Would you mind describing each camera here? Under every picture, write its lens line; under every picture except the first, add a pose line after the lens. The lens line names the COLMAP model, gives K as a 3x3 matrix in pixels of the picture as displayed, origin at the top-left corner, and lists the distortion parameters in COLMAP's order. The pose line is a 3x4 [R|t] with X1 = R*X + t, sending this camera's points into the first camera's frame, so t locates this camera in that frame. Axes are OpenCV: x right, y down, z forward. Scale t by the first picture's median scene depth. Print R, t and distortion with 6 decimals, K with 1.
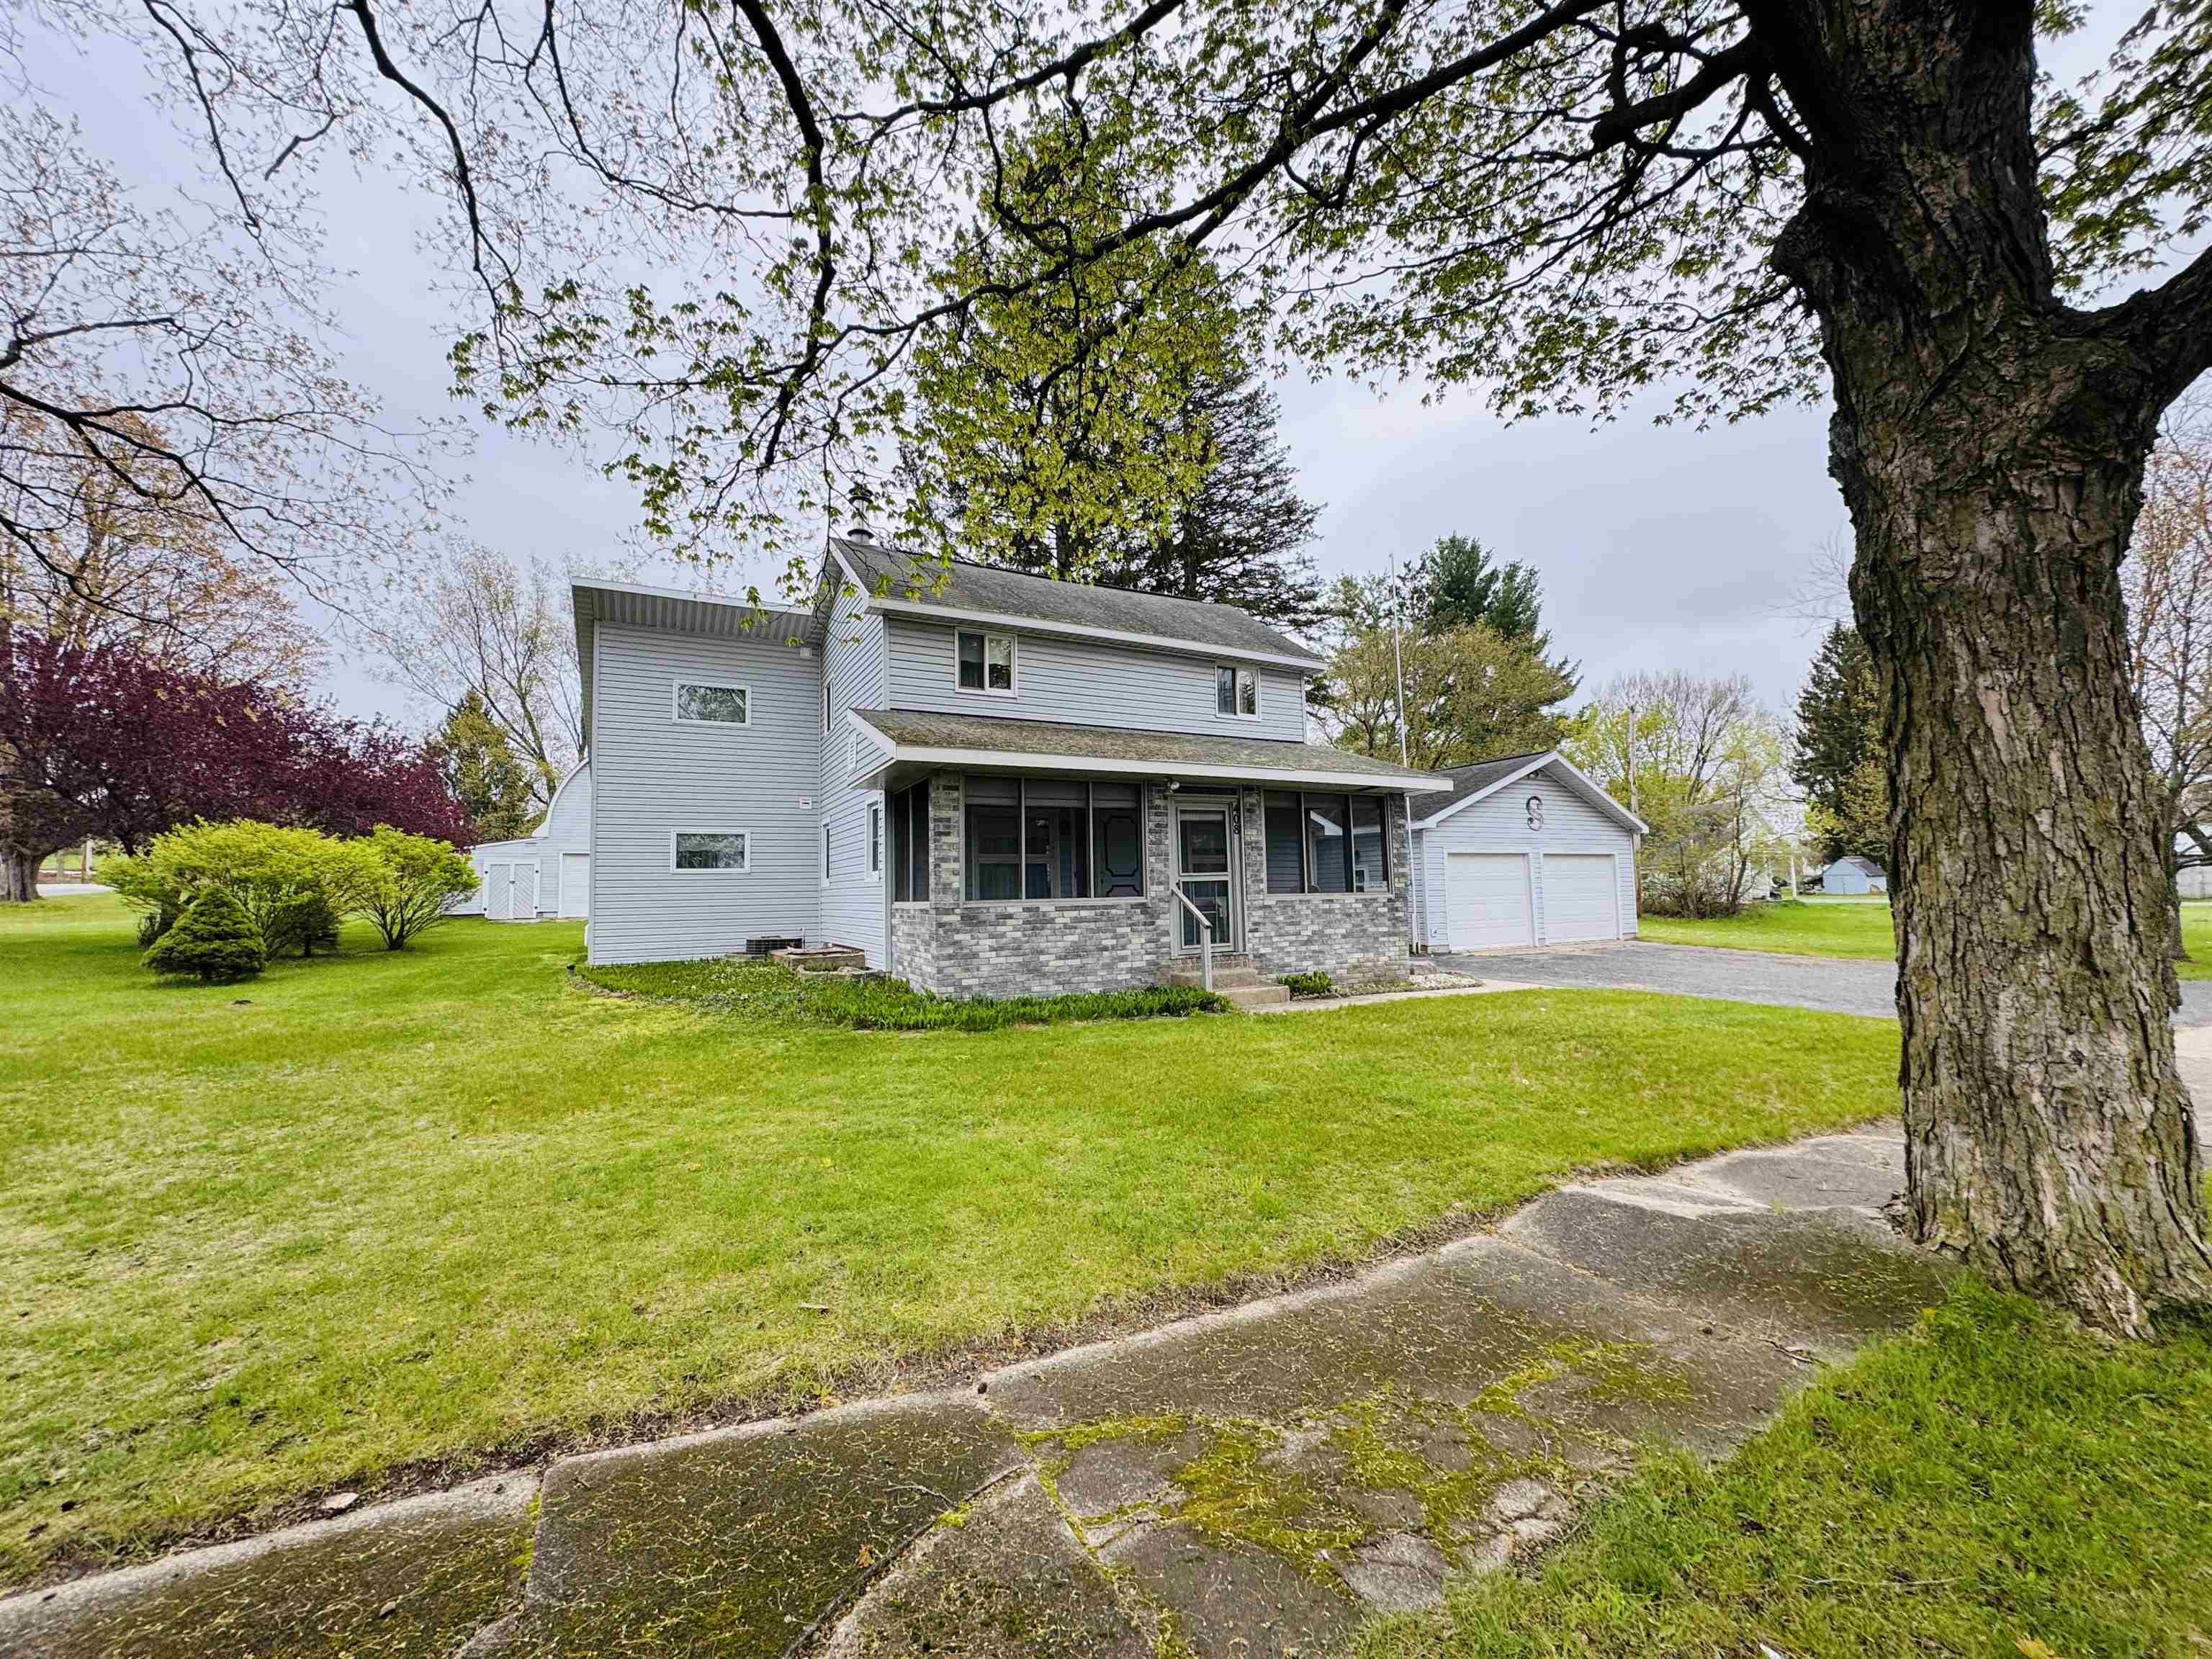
lens RADIAL K [[868.8, 0, 1098.8], [0, 868.8, 828.5], [0, 0, 1]] dist [0.001787, 0.000038]
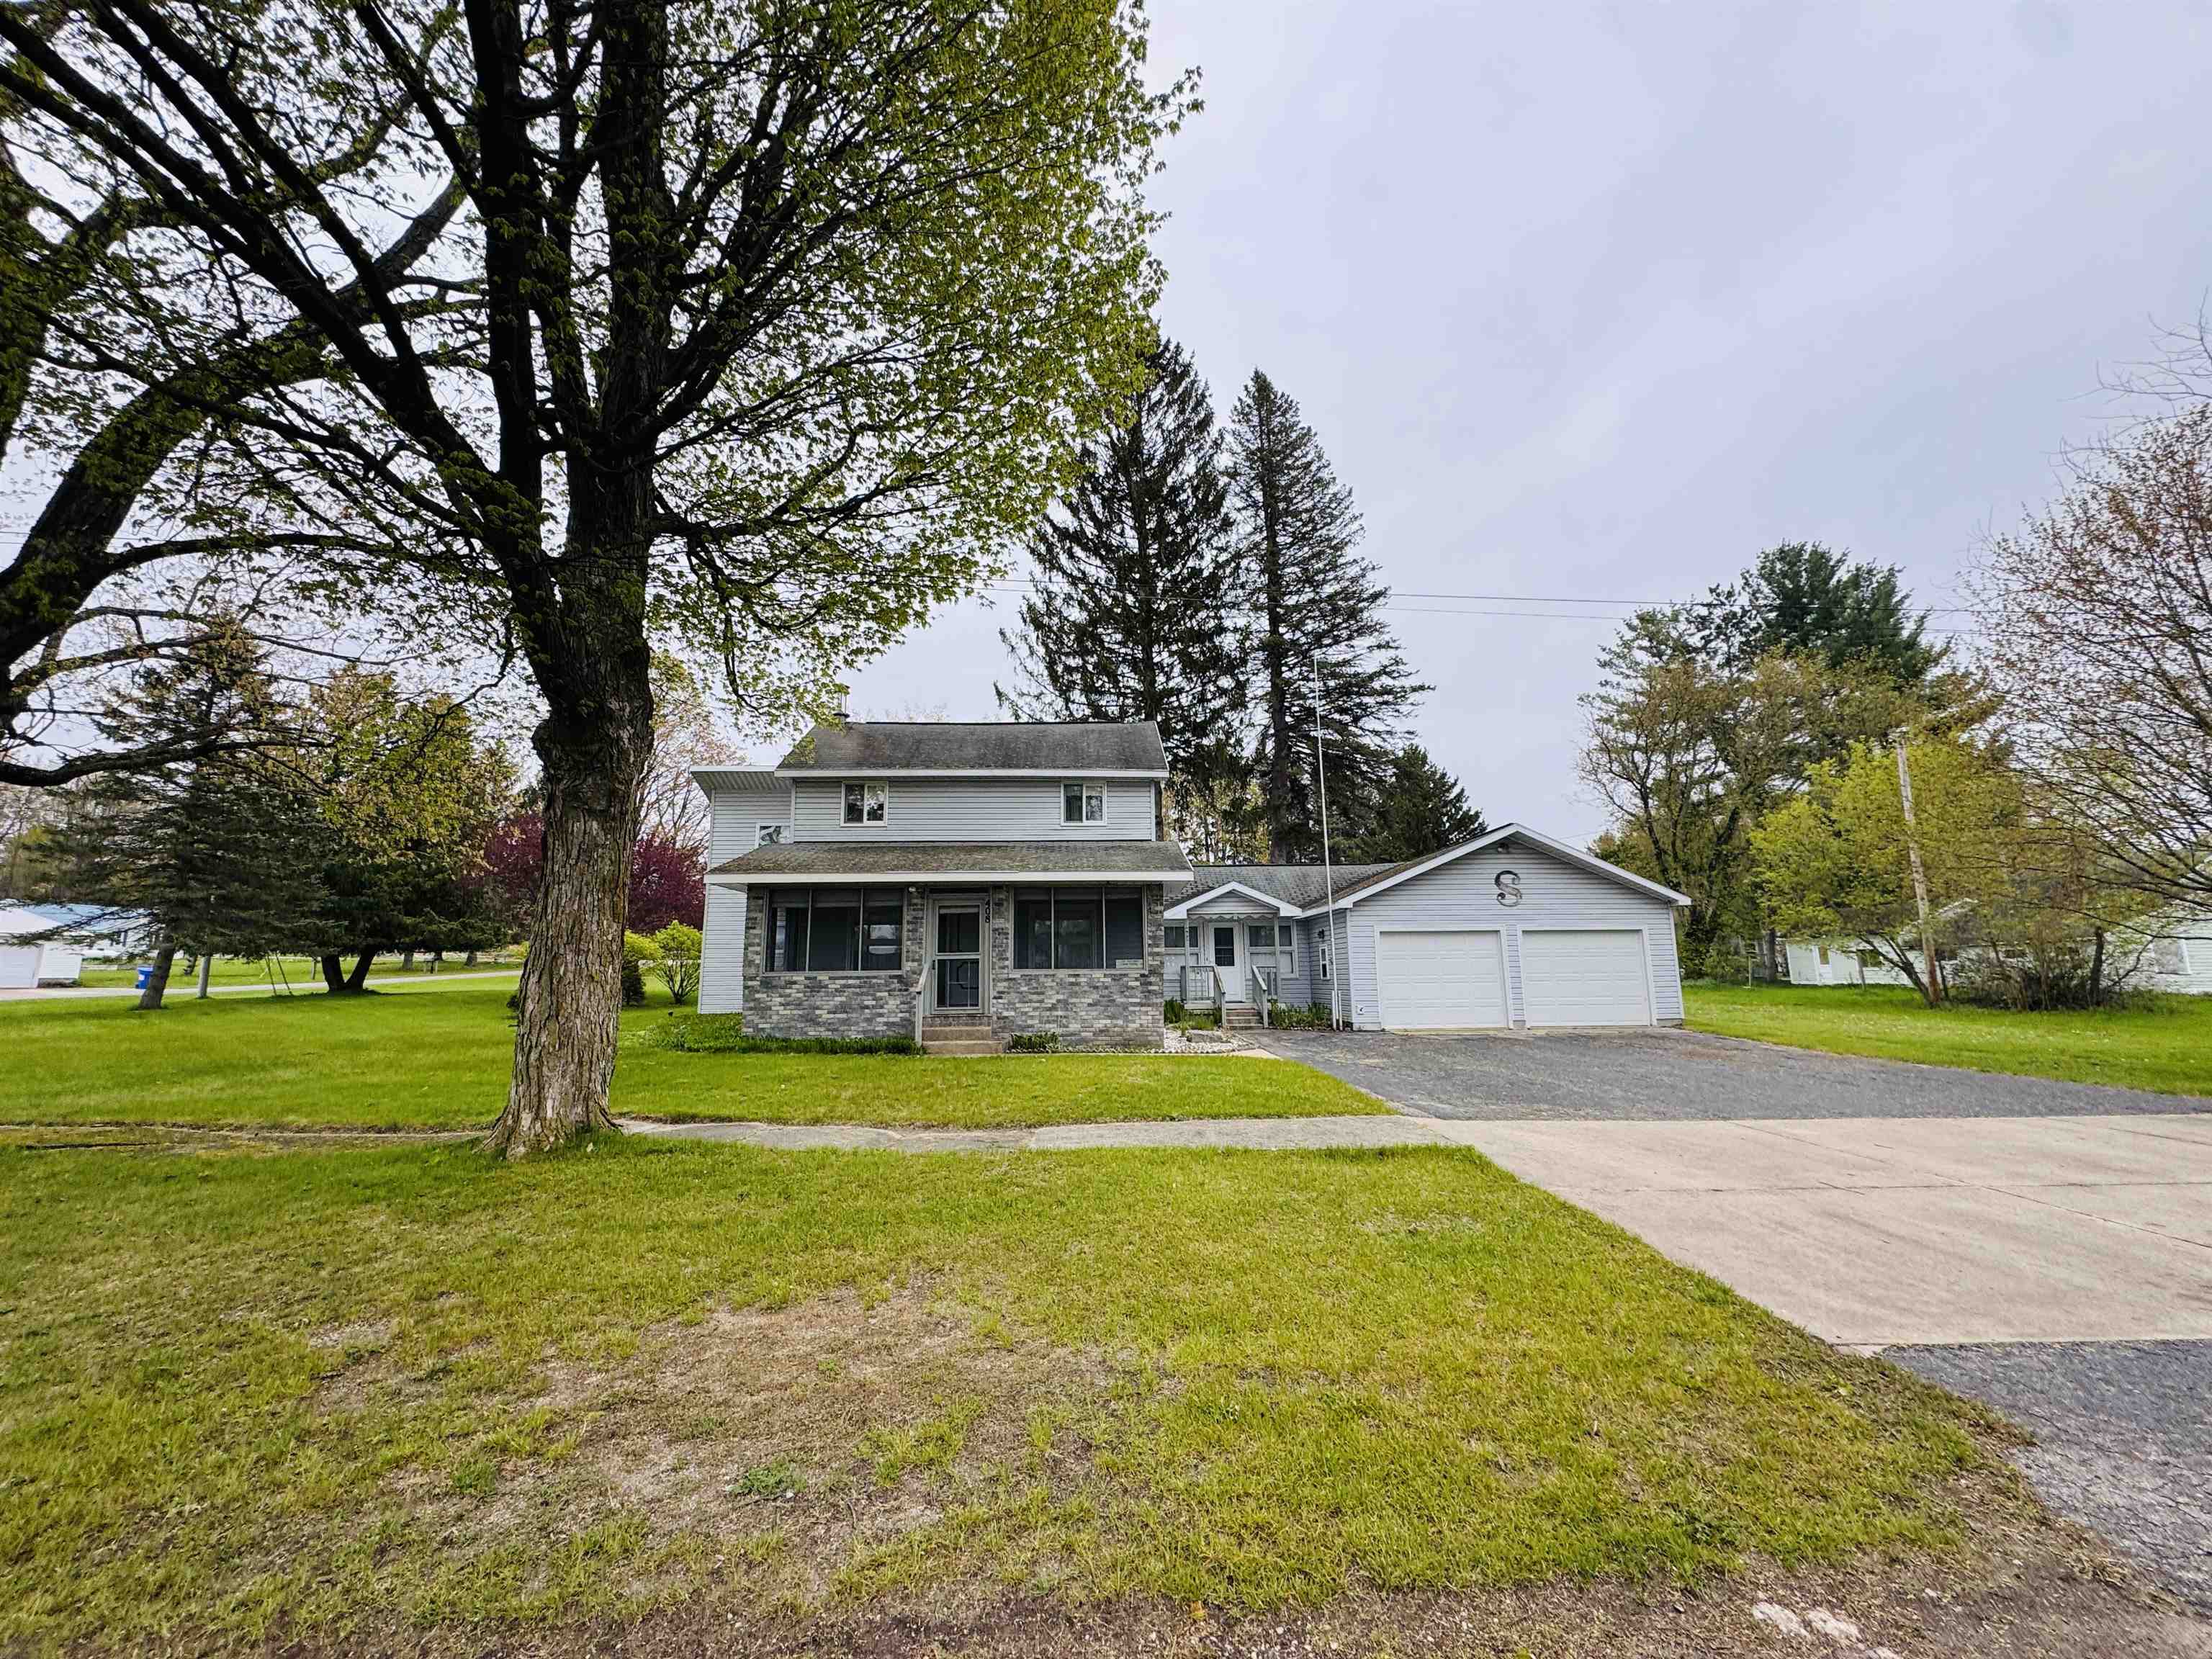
lens RADIAL K [[878.4, 0, 1103.6], [0, 878.4, 828.6], [0, 0, 1]] dist [-0.000411, -0.000020]
pose [[0.900764, -0.063672, -0.429617, 0.866702], [0.025259, 0.995201, -0.094535, -0.005062], [0.433574, 0.074303, 0.898049, -0.117540]]
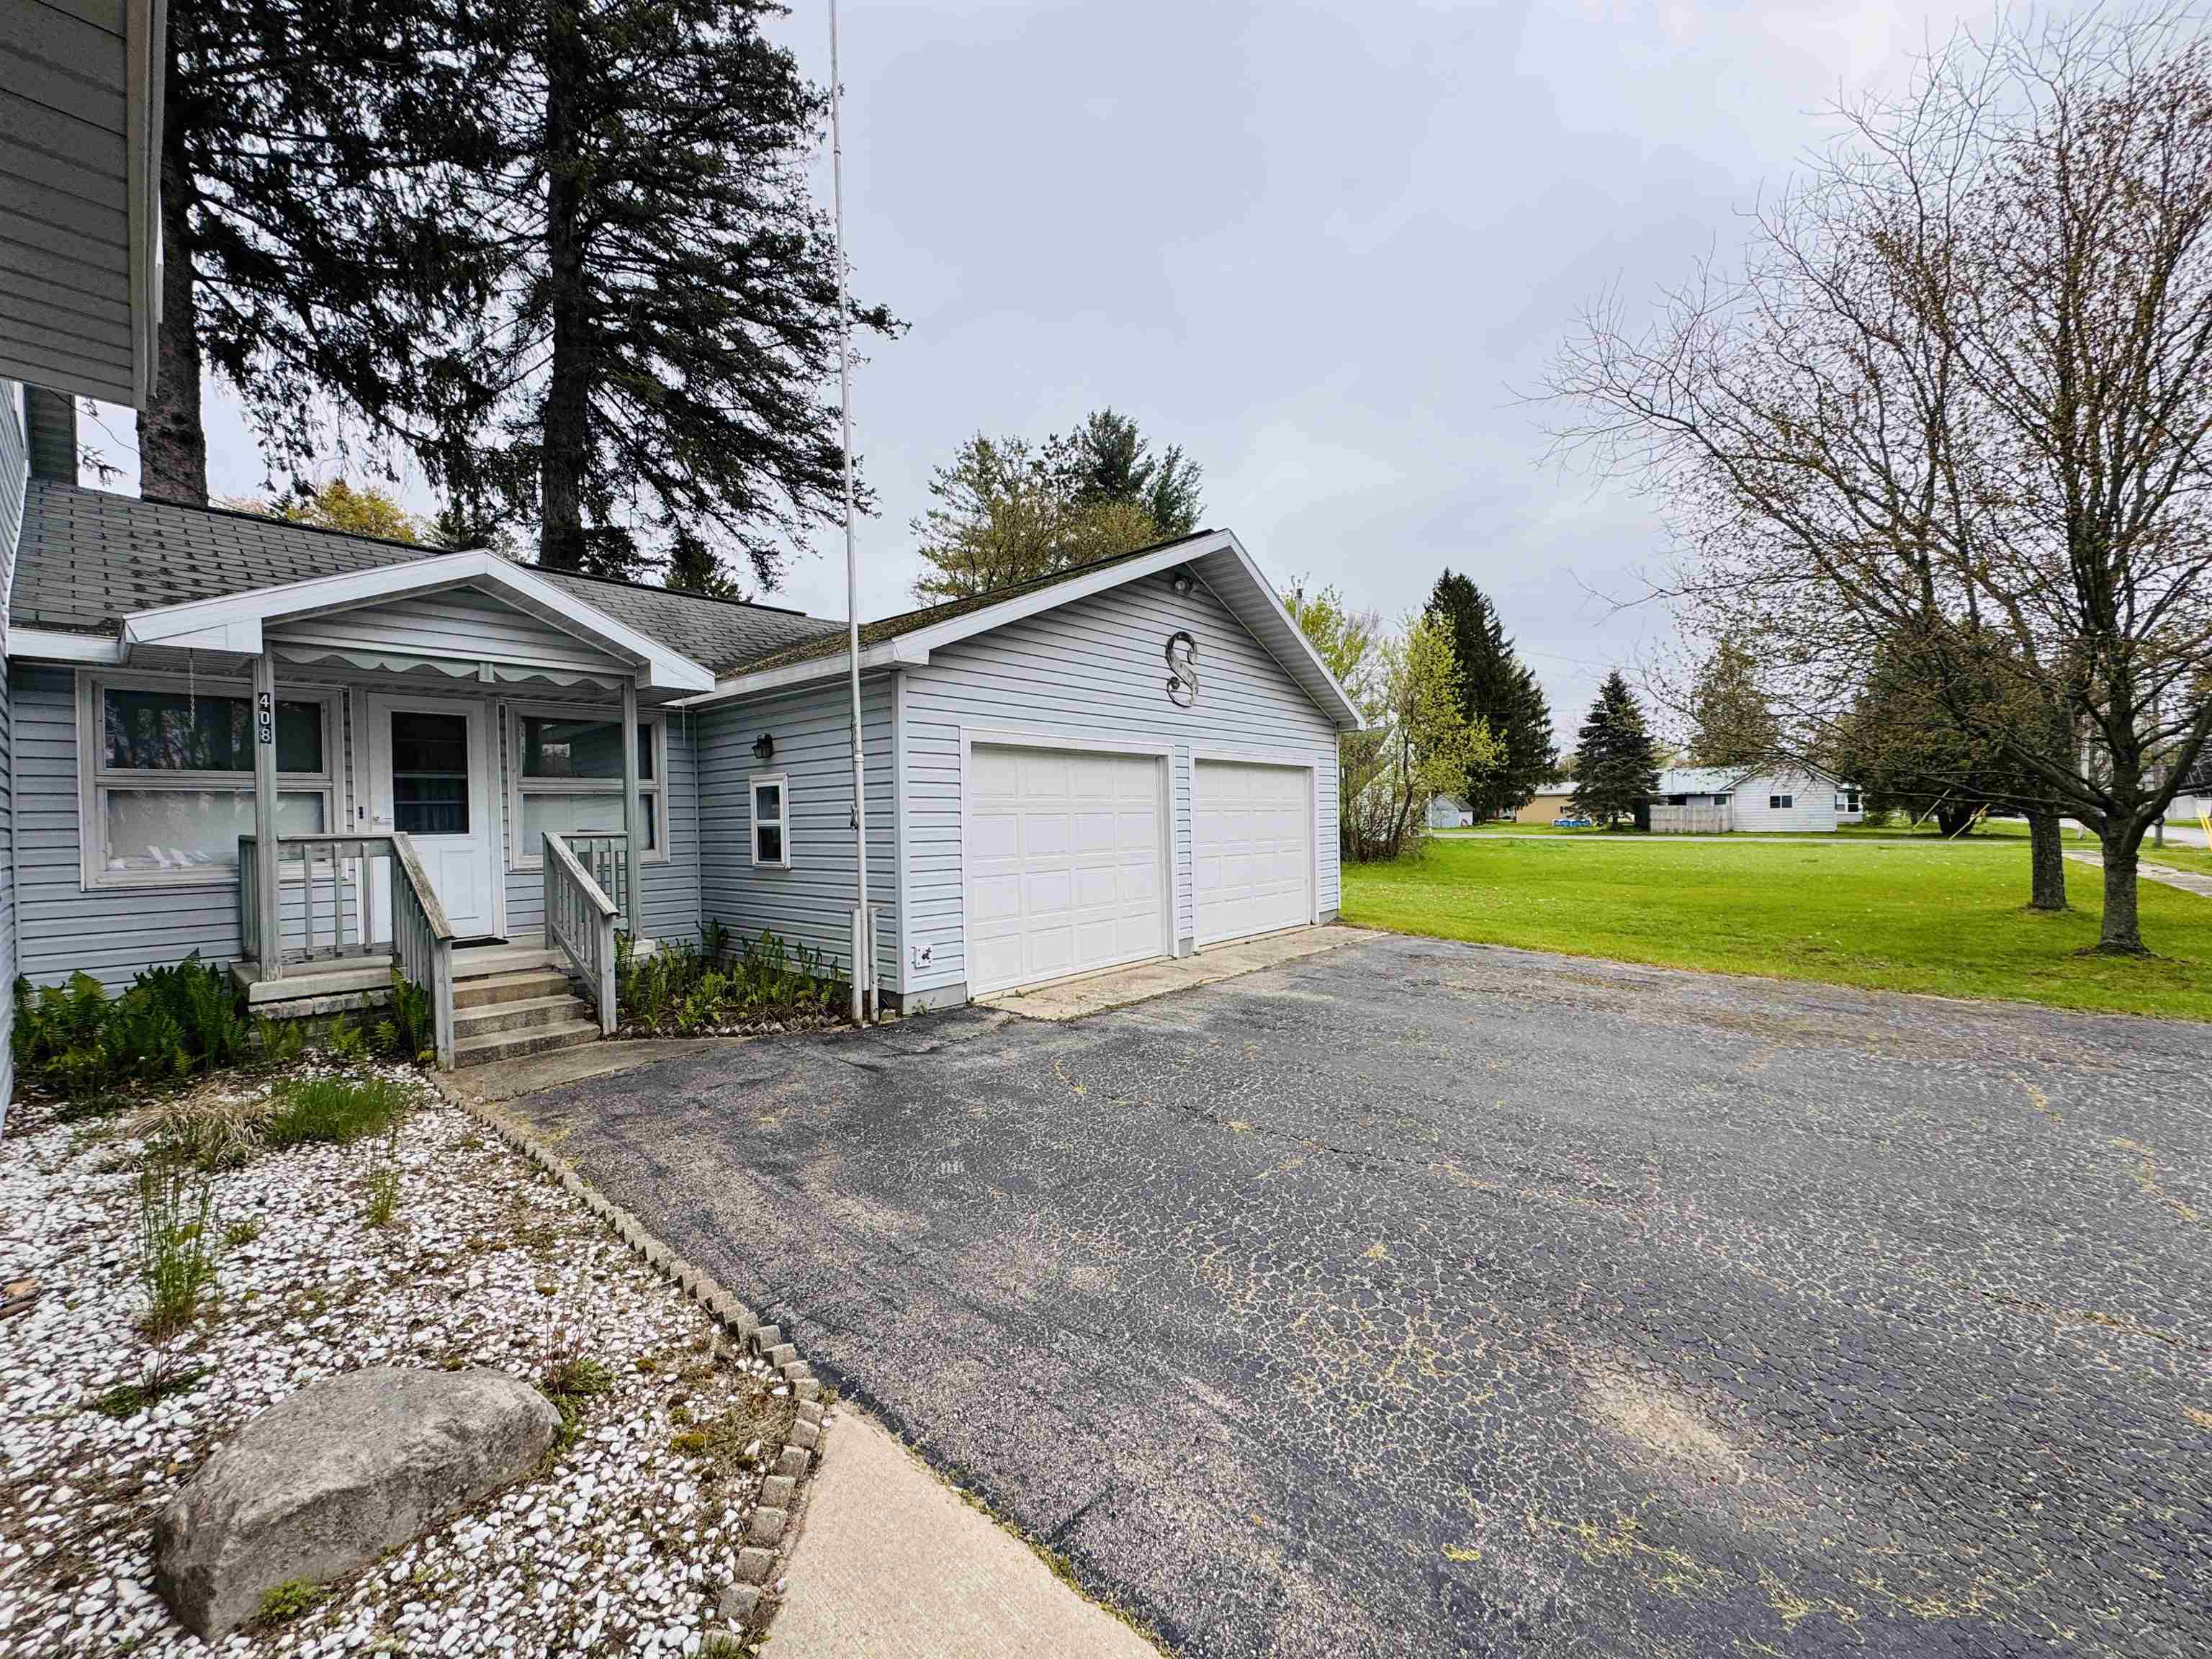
lens RADIAL K [[868.8, 0, 1098.8], [0, 868.8, 828.5], [0, 0, 1]] dist [0.001787, 0.000038]
pose [[0.931871, -0.001834, 0.362785, 0.488193], [-0.026367, 0.997000, 0.072768, 0.056395], [-0.361831, -0.077376, 0.929027, 0.967369]]
